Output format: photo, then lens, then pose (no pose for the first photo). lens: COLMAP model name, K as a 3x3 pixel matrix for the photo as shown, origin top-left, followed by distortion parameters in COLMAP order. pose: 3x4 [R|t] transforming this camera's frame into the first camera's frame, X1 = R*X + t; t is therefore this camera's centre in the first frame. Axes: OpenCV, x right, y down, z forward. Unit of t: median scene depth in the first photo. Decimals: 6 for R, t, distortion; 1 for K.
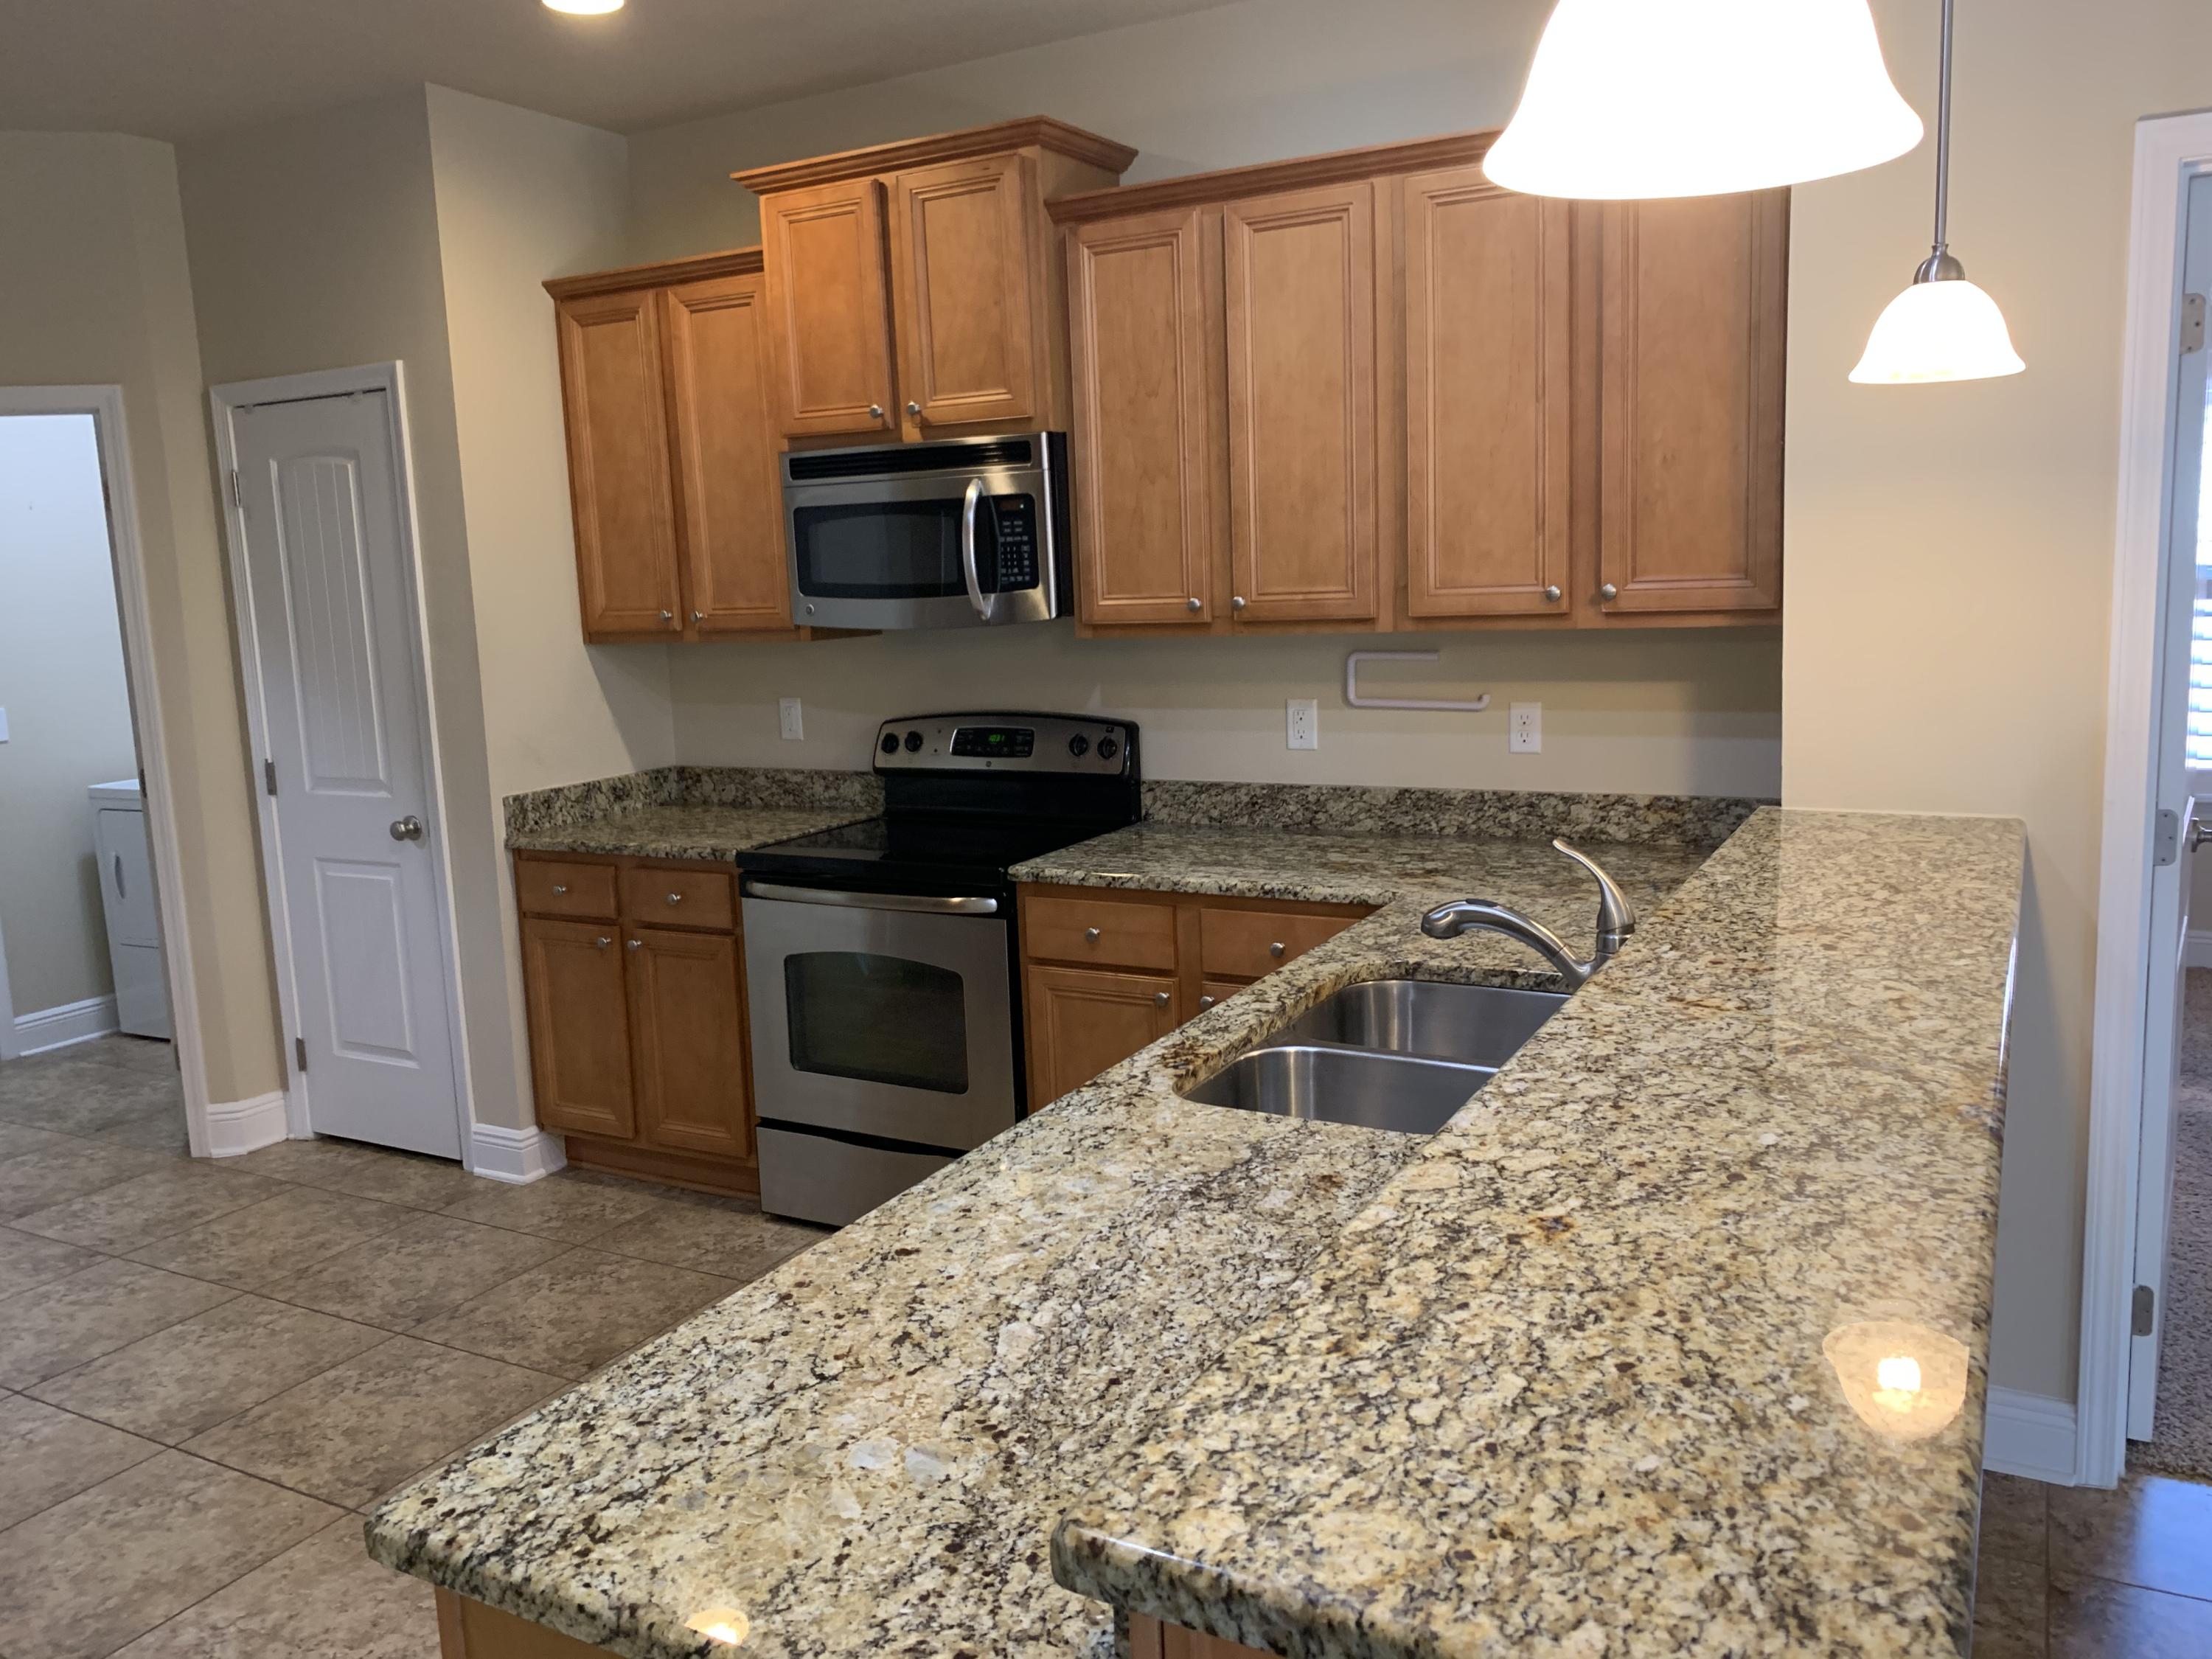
lens RADIAL K [[1708.0, 0, 1081.9], [0, 1708.0, 817.0], [0, 0, 1]] dist [0.033723, -0.006172]
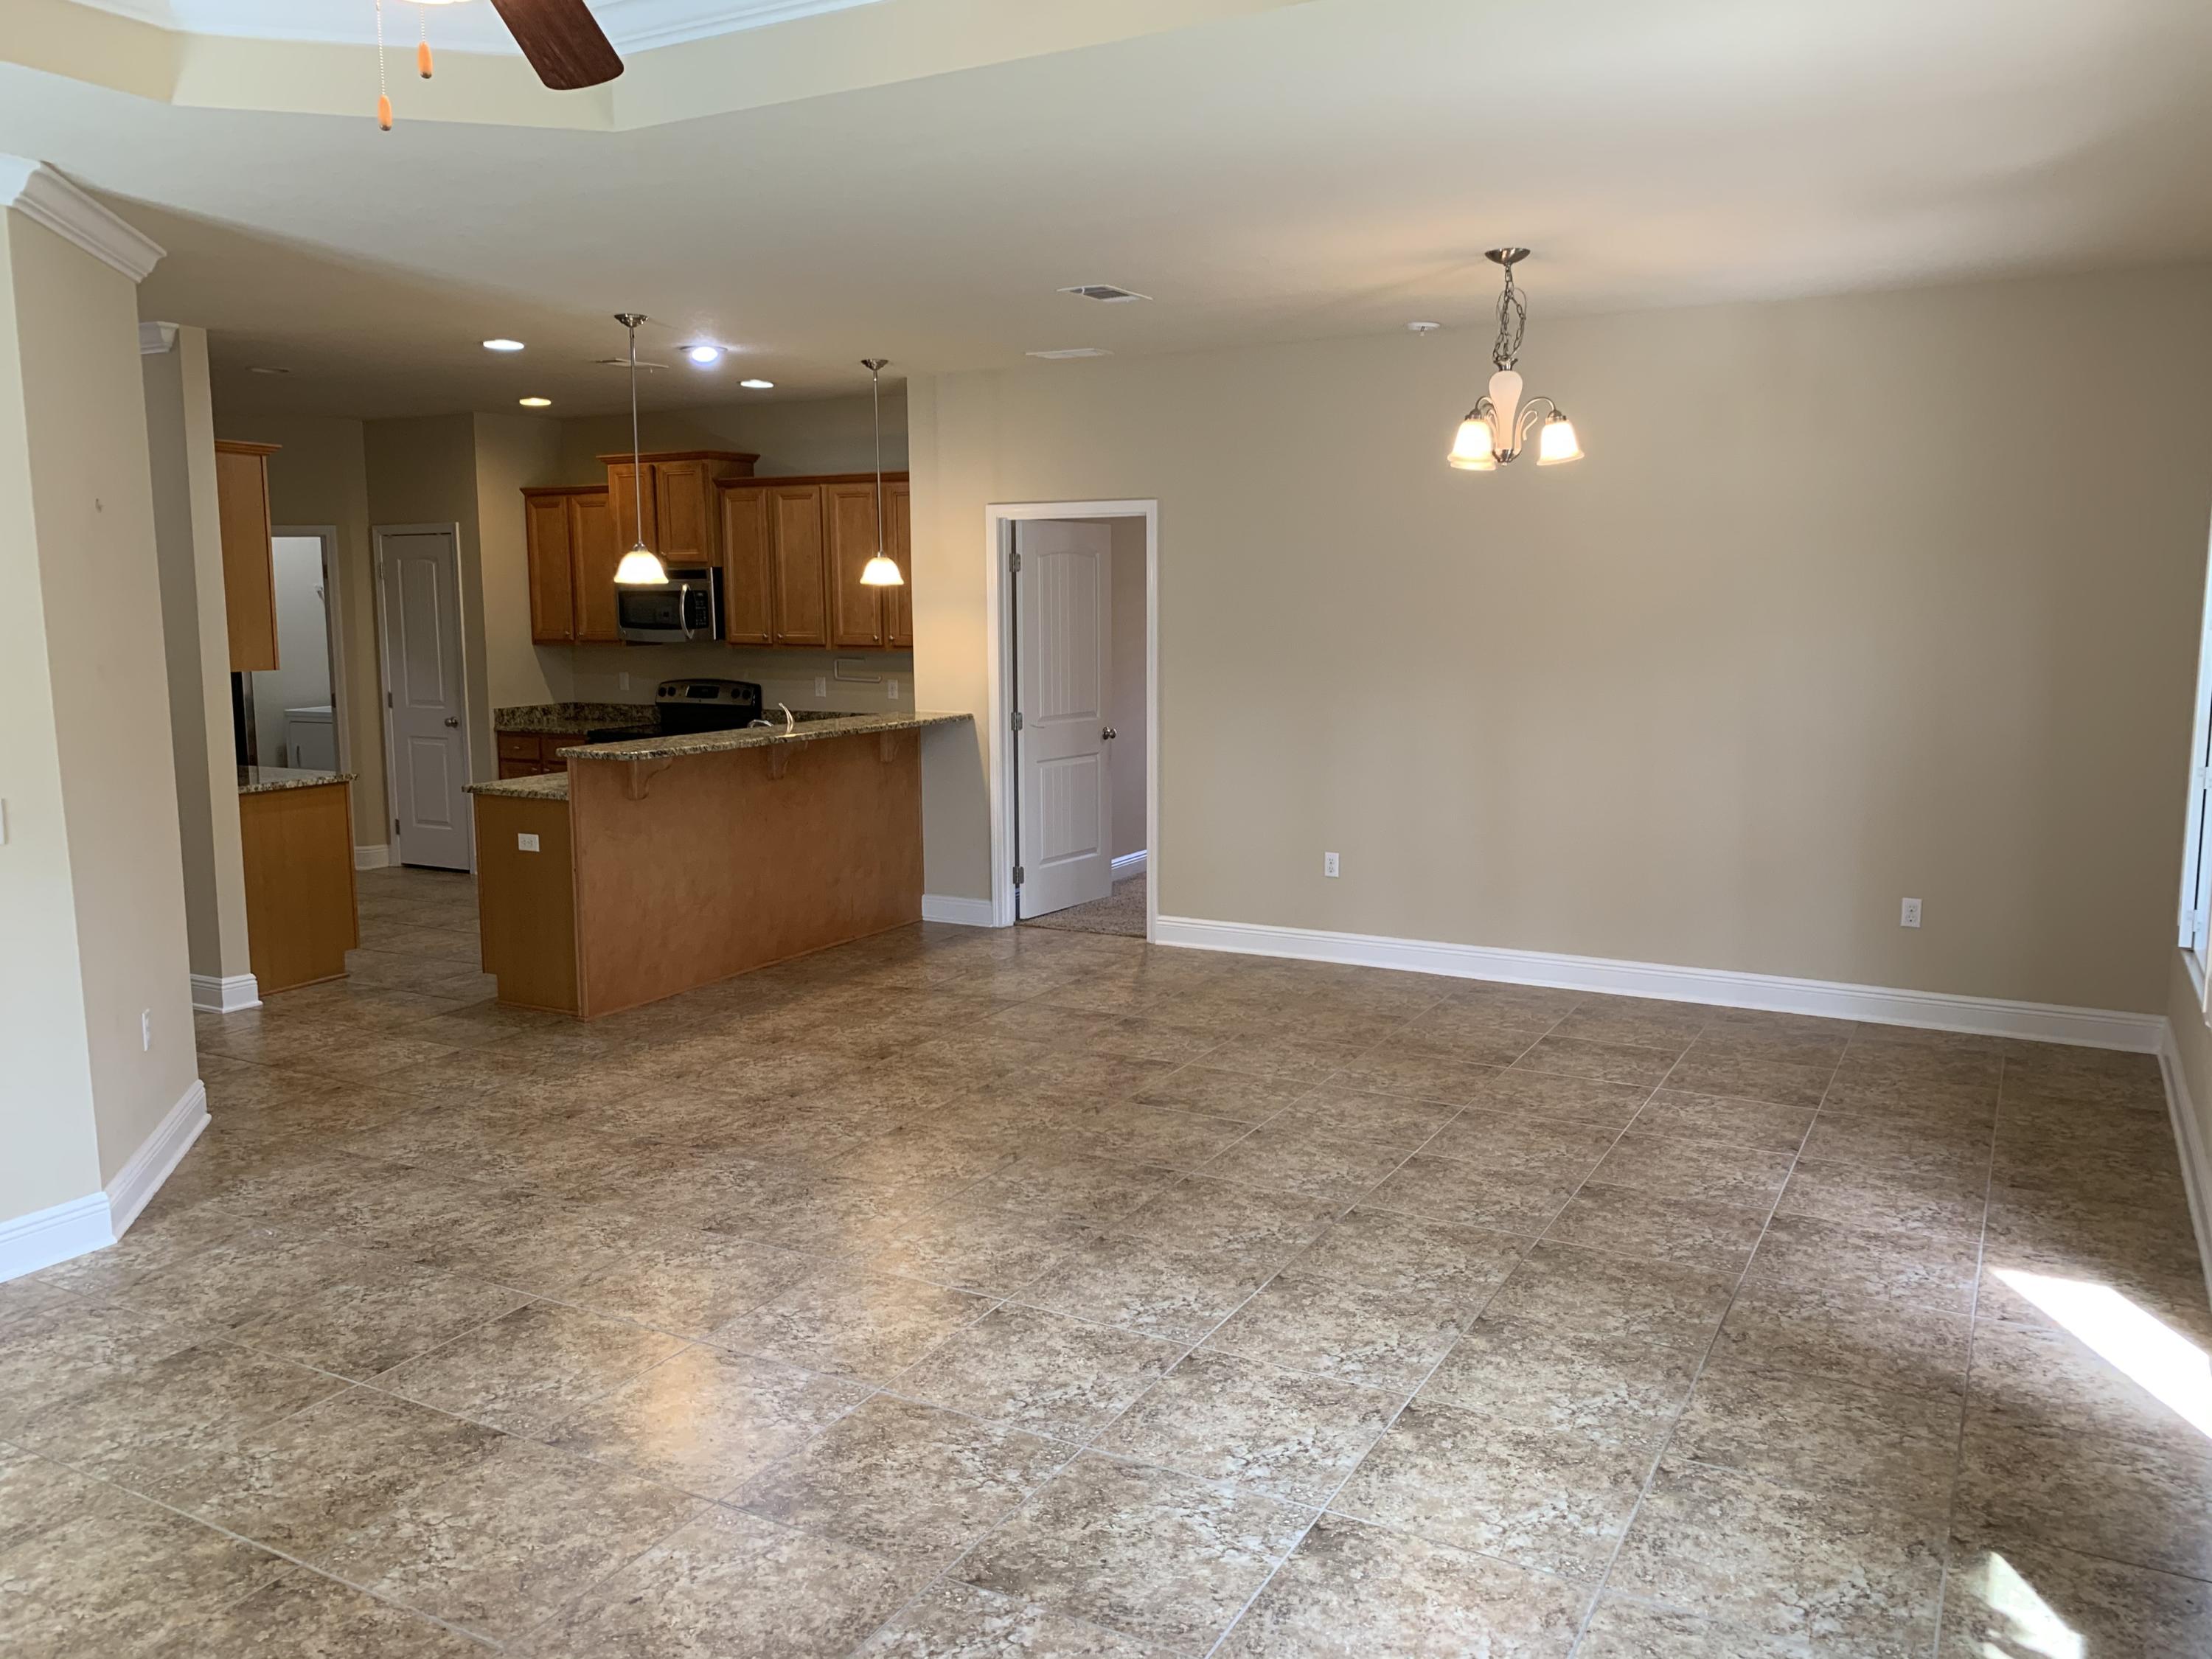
lens RADIAL K [[1664.3, 0, 1087.3], [0, 1664.3, 826.7], [0, 0, 1]] dist [0.100591, -0.242364]
pose [[0.999326, 0.035449, 0.009555, 0.502504], [-0.035304, 0.999265, -0.014949, 0.171360], [-0.010078, 0.014602, 0.999843, -1.429992]]
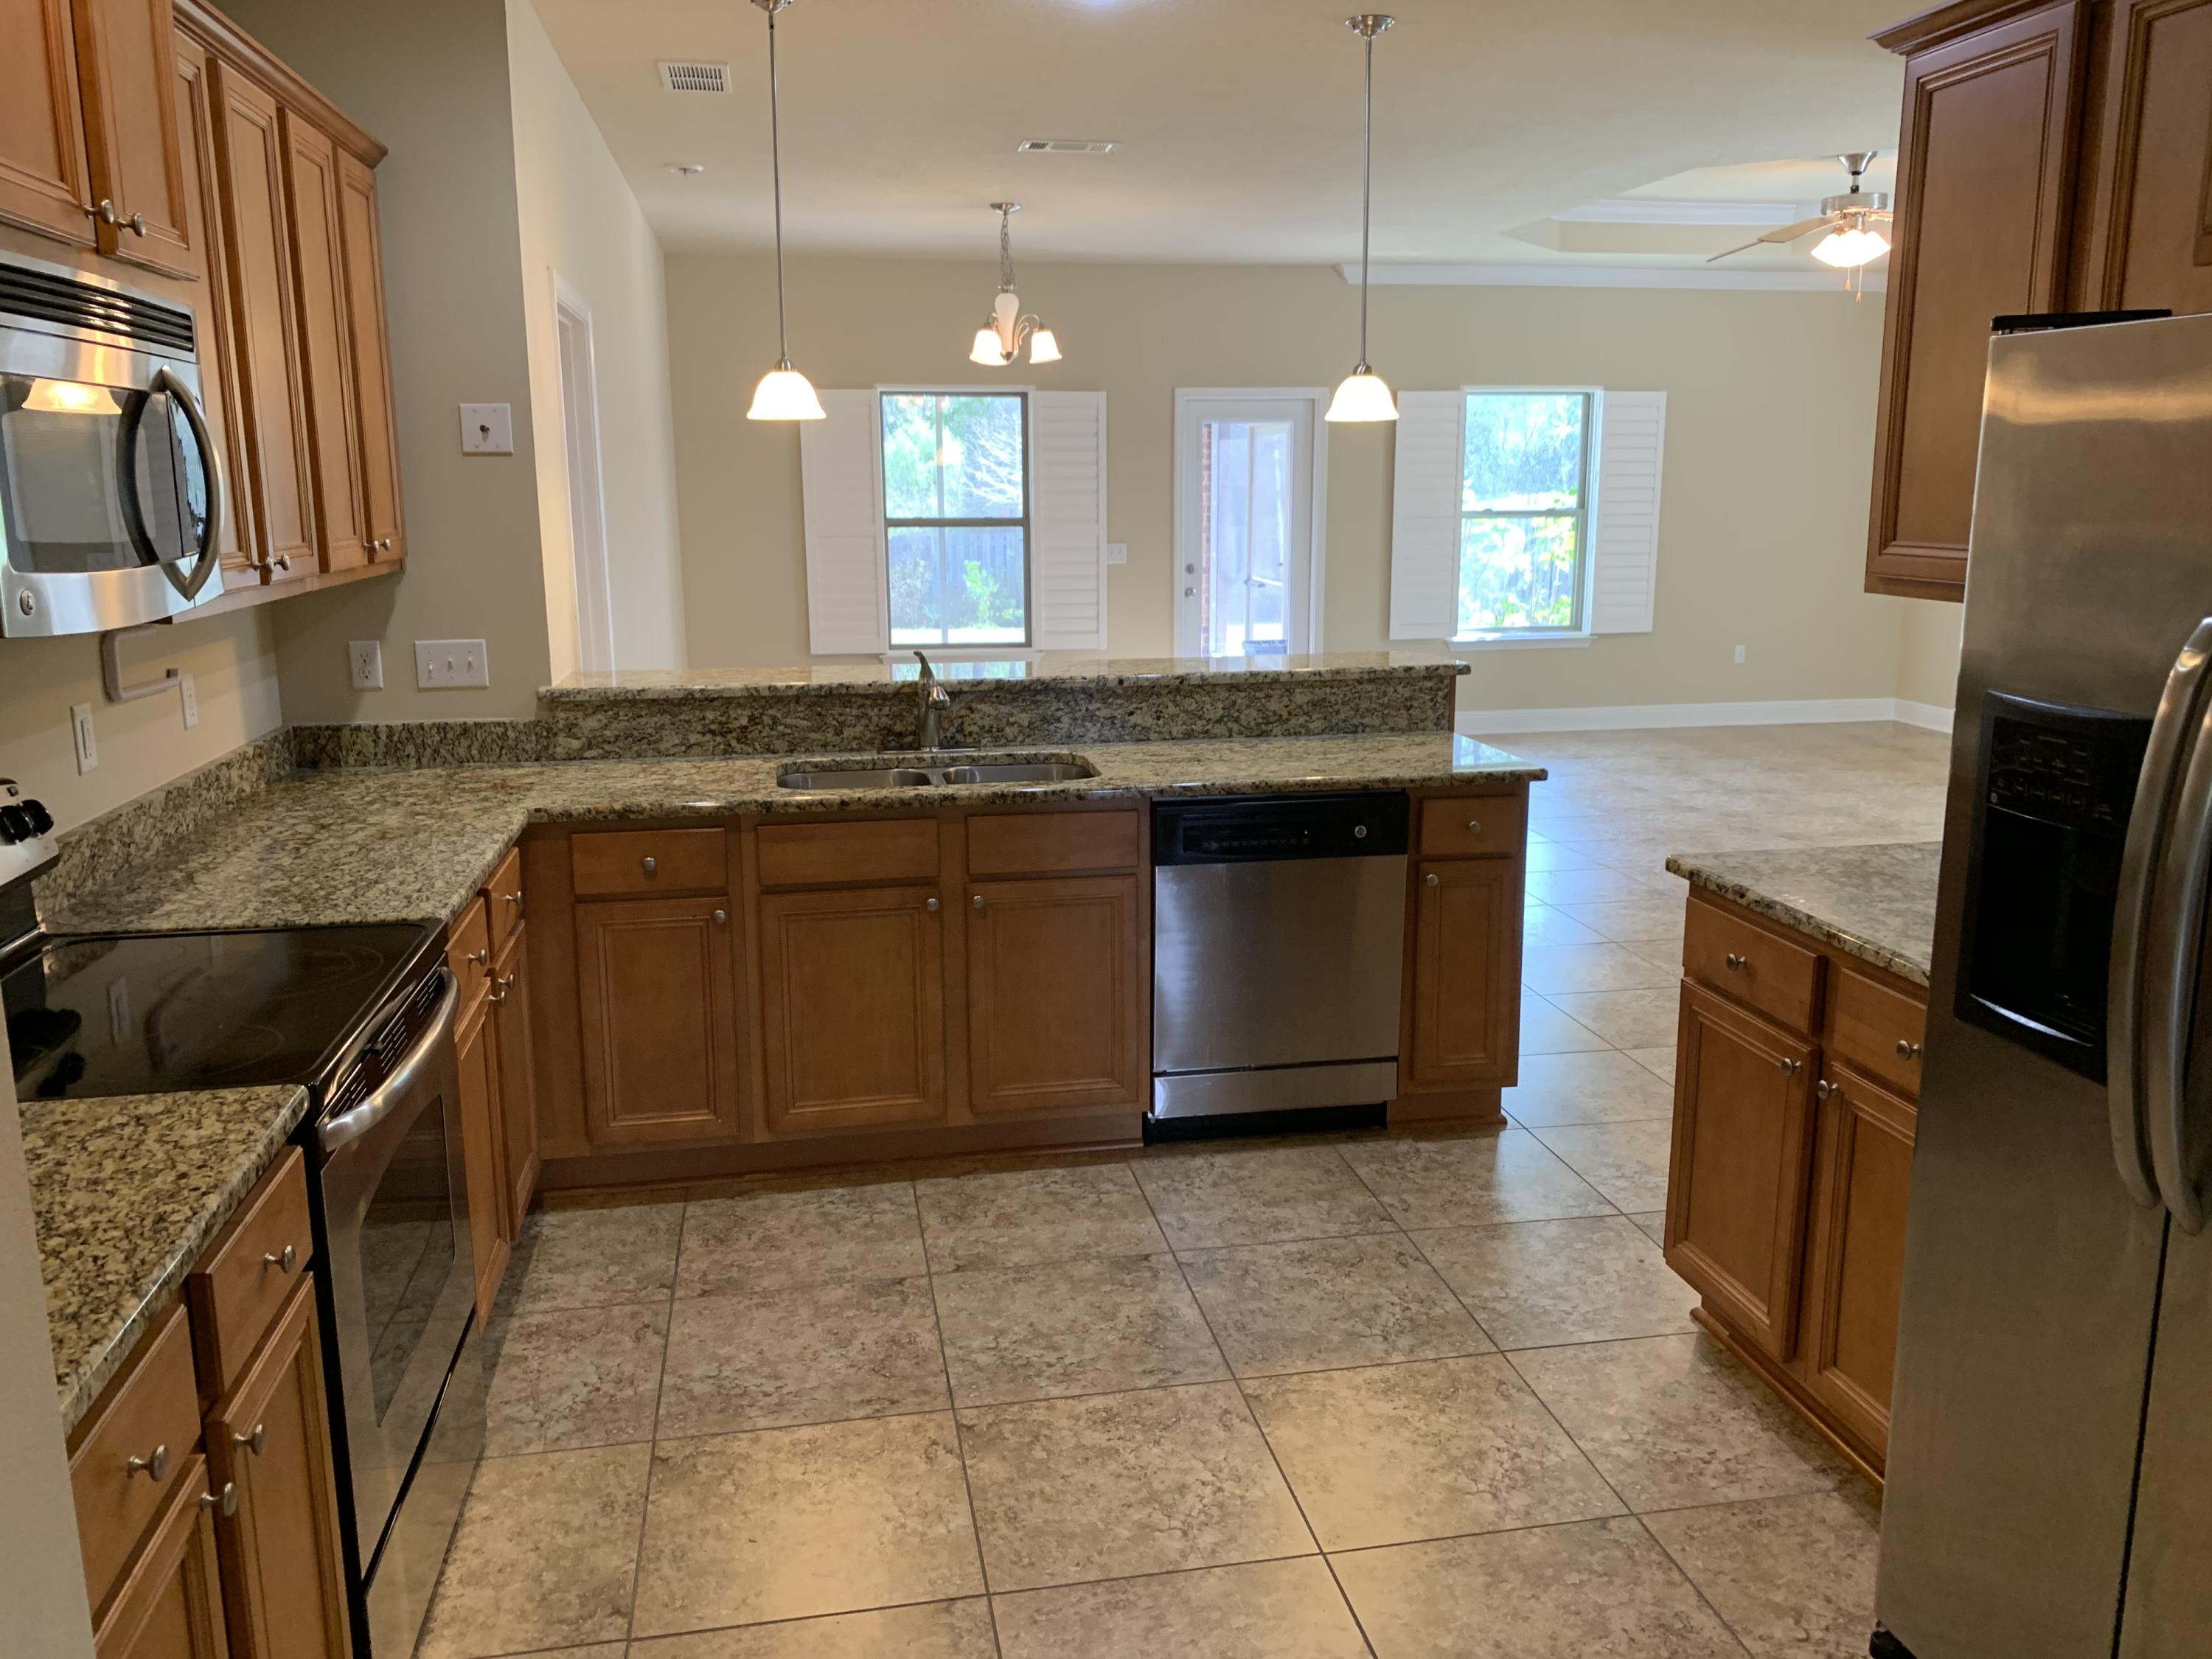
lens RADIAL K [[1664.3, 0, 1087.3], [0, 1664.3, 826.7], [0, 0, 1]] dist [0.100591, -0.242364]
pose [[-0.635754, -0.112698, 0.763620, -0.710562], [0.151095, 0.951977, 0.266290, -0.146267], [-0.756959, 0.284675, -0.588195, 1.107918]]
